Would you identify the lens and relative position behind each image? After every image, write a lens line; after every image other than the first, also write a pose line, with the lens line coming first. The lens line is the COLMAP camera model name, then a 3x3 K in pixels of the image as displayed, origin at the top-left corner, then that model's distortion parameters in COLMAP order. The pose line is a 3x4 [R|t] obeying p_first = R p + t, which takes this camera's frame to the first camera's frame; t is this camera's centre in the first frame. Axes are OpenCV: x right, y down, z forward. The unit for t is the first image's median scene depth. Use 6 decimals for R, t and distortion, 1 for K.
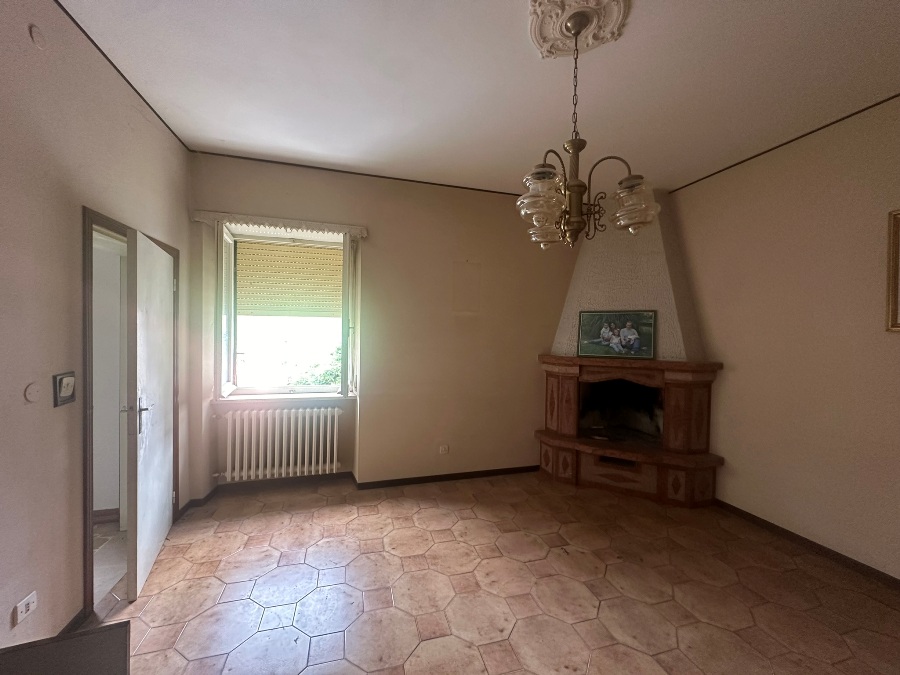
lens RADIAL K [[359.3, 0, 450.0], [0, 359.3, 337.5], [0, 0, 1]] dist [-0.003662, -0.000087]
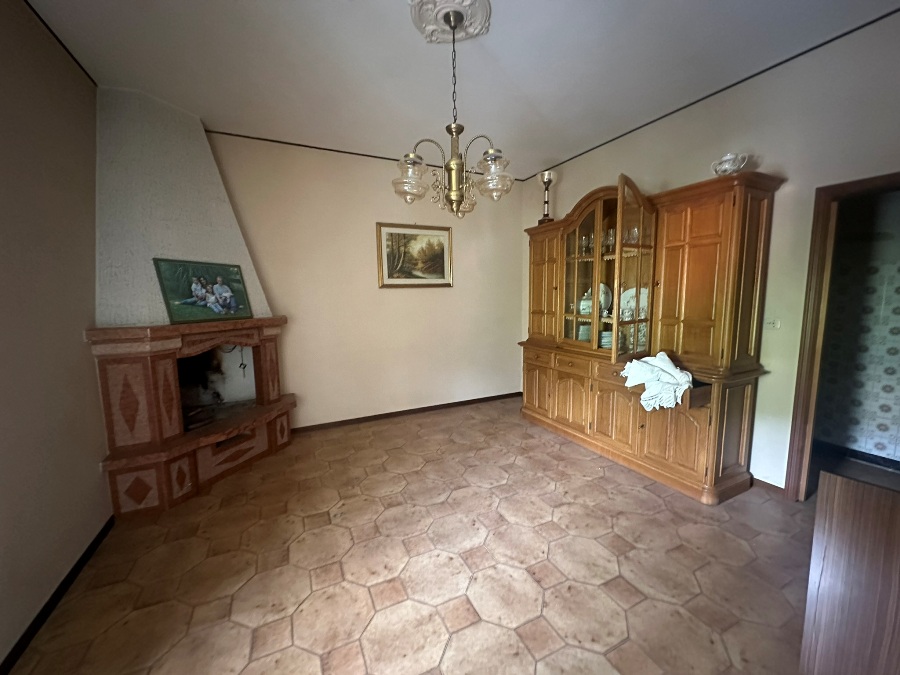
lens RADIAL K [[359.3, 0, 450.0], [0, 359.3, 337.5], [0, 0, 1]] dist [-0.003662, -0.000087]
pose [[-0.170794, -0.129124, 0.976809, -0.455052], [0.025360, 0.990471, 0.135364, -0.002376], [-0.984980, 0.047892, -0.165892, 0.621302]]
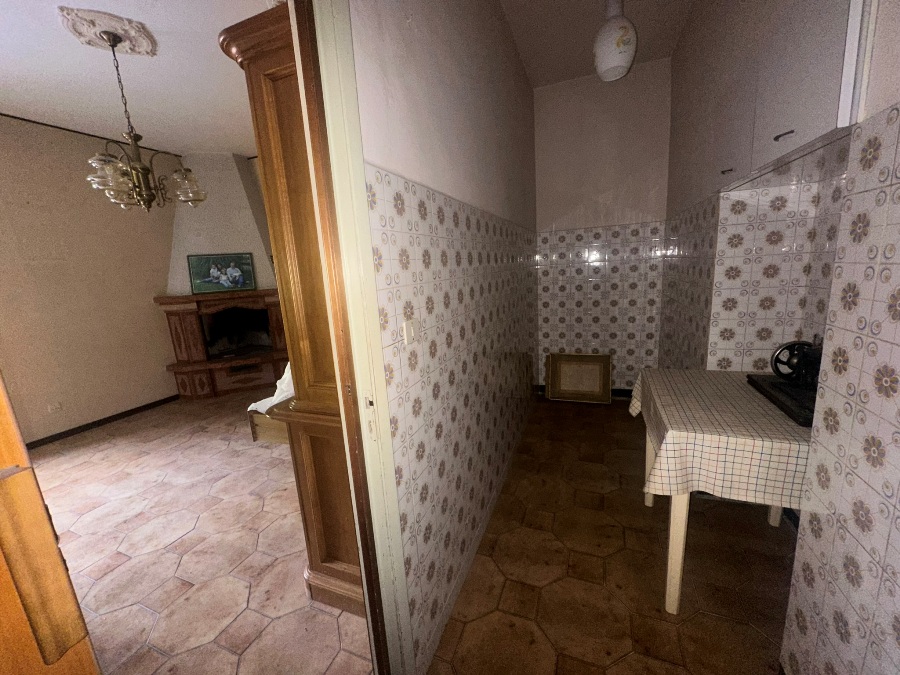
lens RADIAL K [[359.3, 0, 450.0], [0, 359.3, 337.5], [0, 0, 1]] dist [-0.003662, -0.000087]
pose [[0.617031, -0.209079, 0.758656, -0.054703], [0.084827, 0.976113, 0.200017, 0.028511], [-0.782353, -0.059062, 0.620028, -0.439516]]
